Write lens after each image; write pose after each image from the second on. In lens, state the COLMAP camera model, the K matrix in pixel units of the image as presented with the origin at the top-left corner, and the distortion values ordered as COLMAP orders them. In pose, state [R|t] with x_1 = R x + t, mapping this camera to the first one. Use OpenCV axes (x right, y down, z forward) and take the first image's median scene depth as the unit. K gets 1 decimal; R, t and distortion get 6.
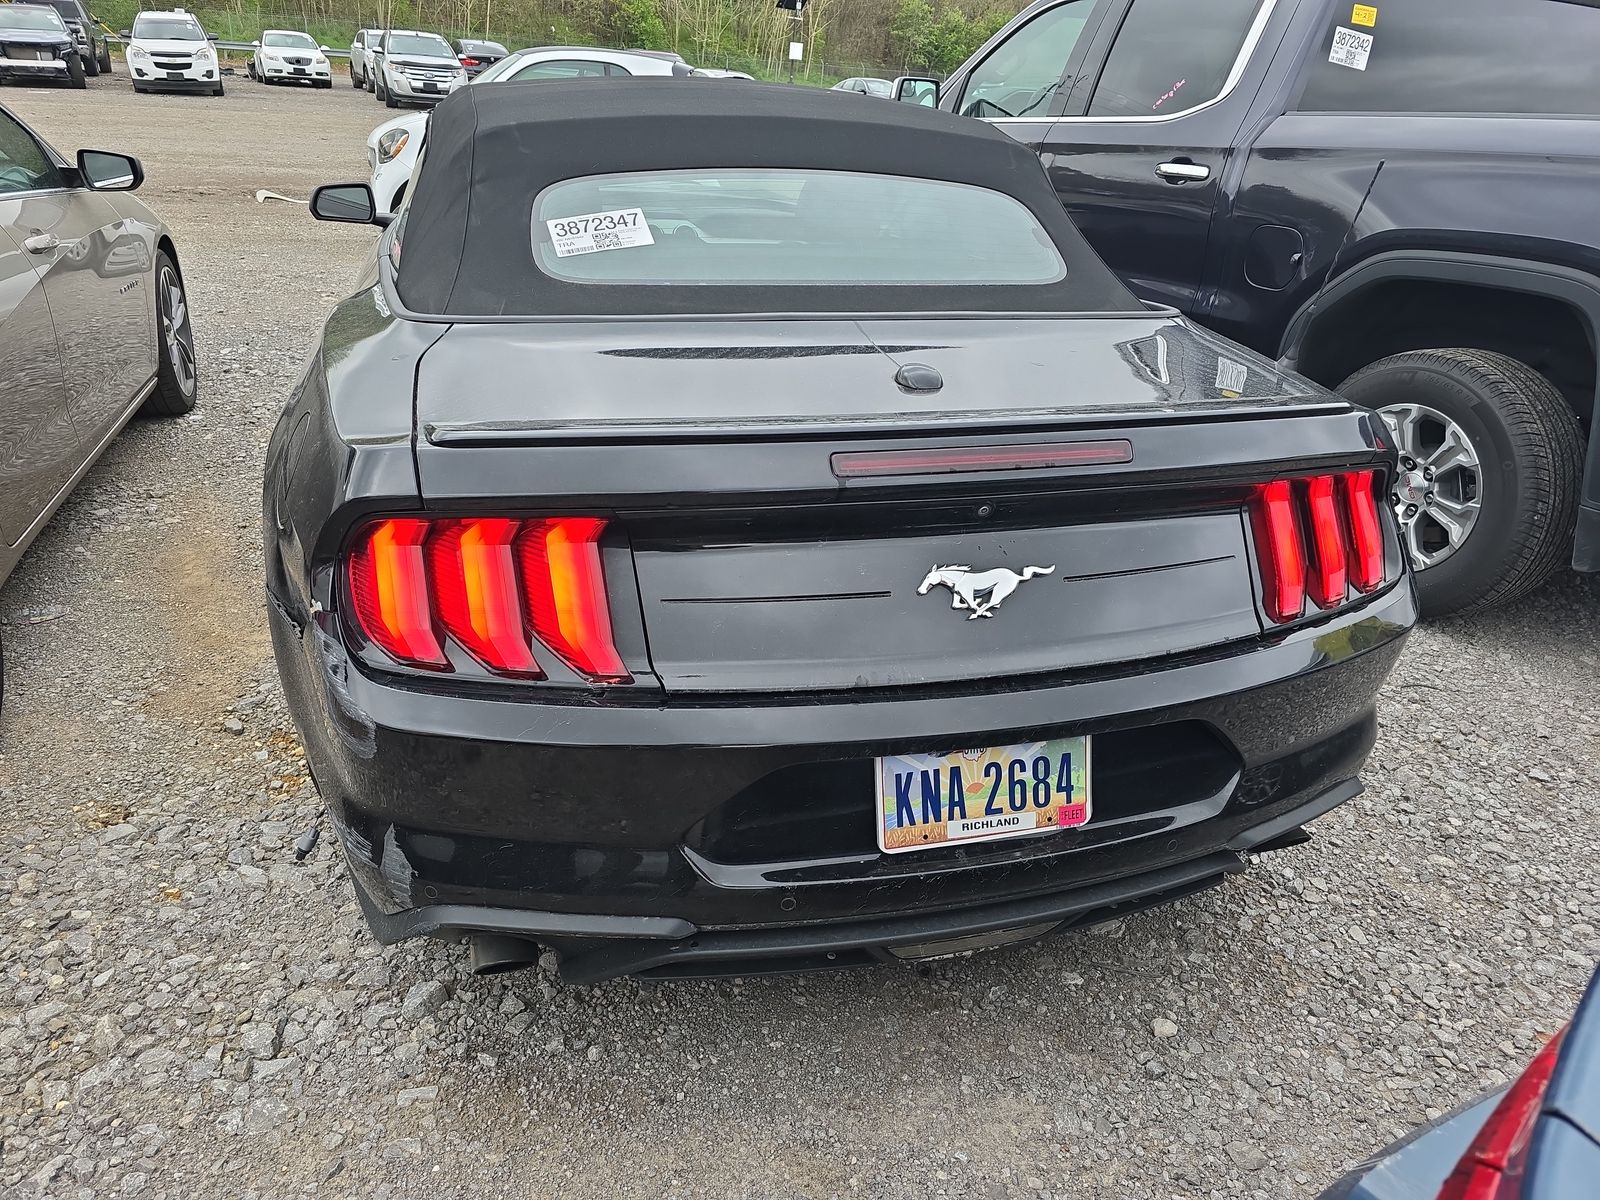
lens RADIAL K [[1078.2, 0, 807.2], [0, 1078.2, 598.8], [0, 0, 1]] dist [0.046217, -0.038262]
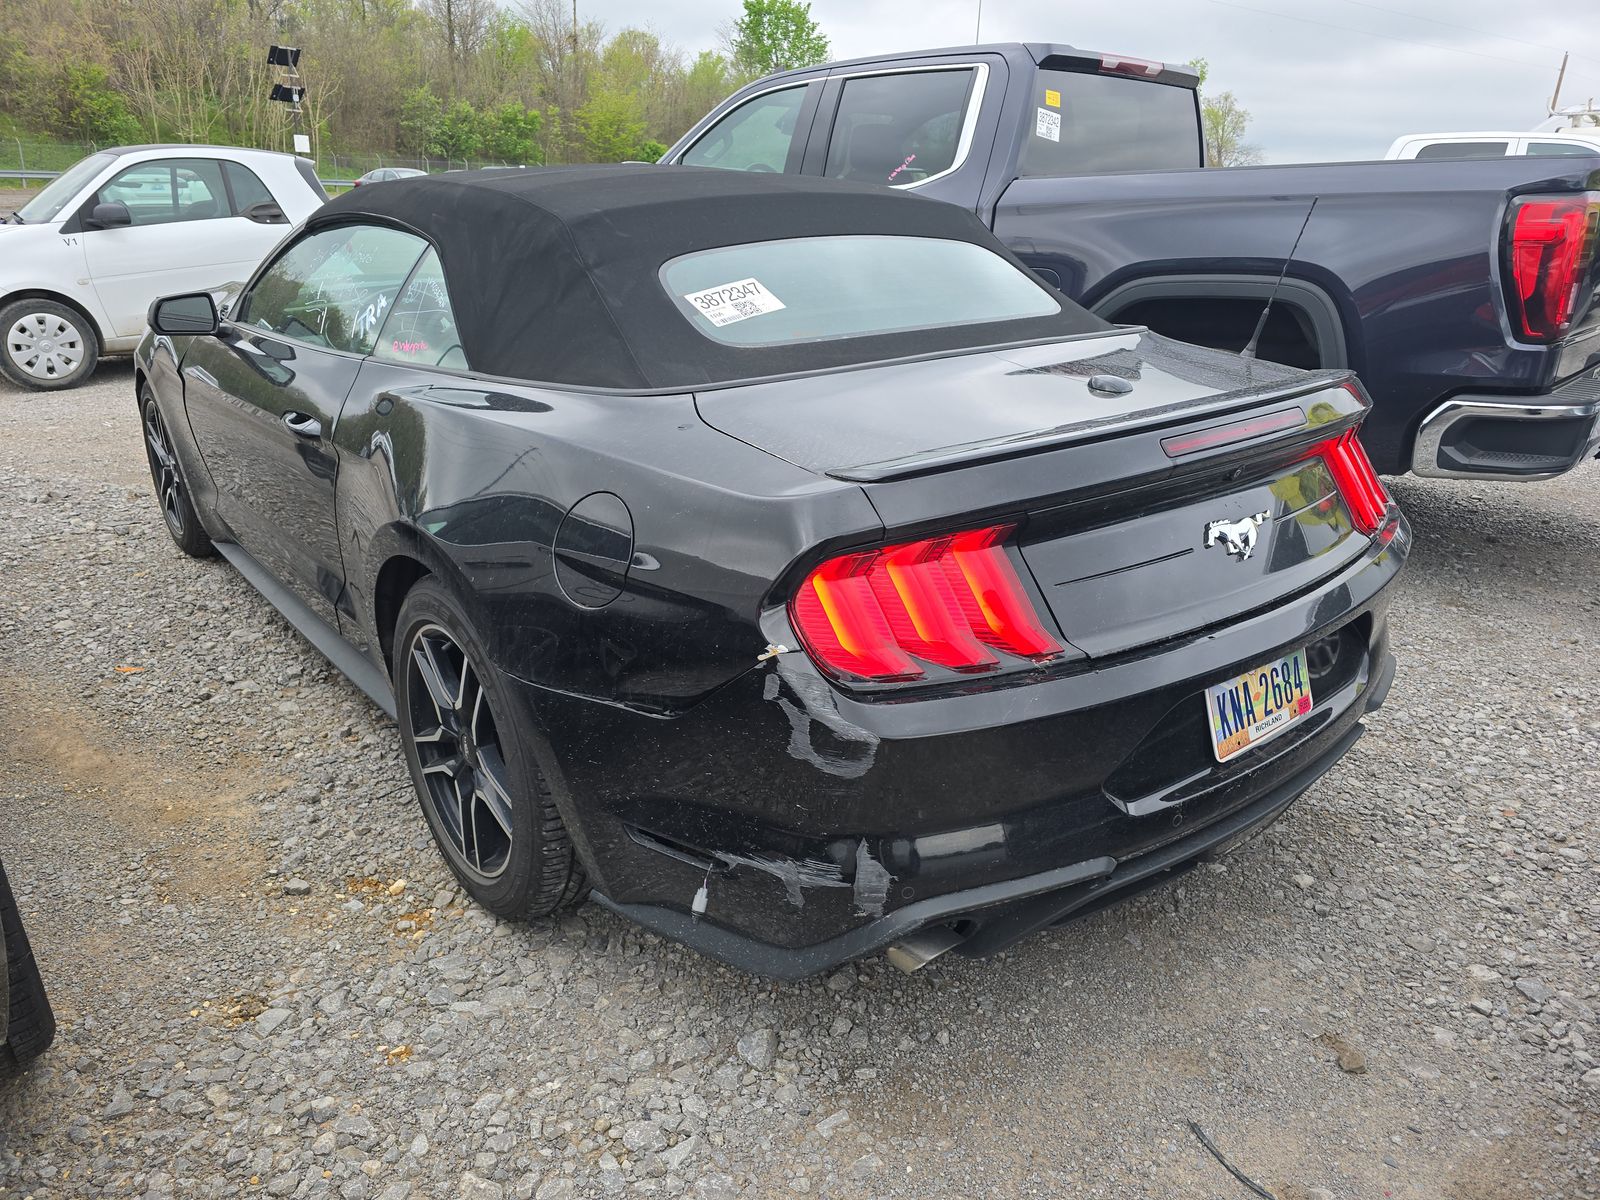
lens RADIAL K [[1078.2, 0, 796.0], [0, 1078.2, 599.6], [0, 0, 1]] dist [0.046217, -0.038262]
pose [[0.915479, -0.182492, 0.358601, -0.616982], [0.205275, 0.978354, -0.026166, -0.008152], [-0.346063, 0.097566, 0.933124, 0.004921]]
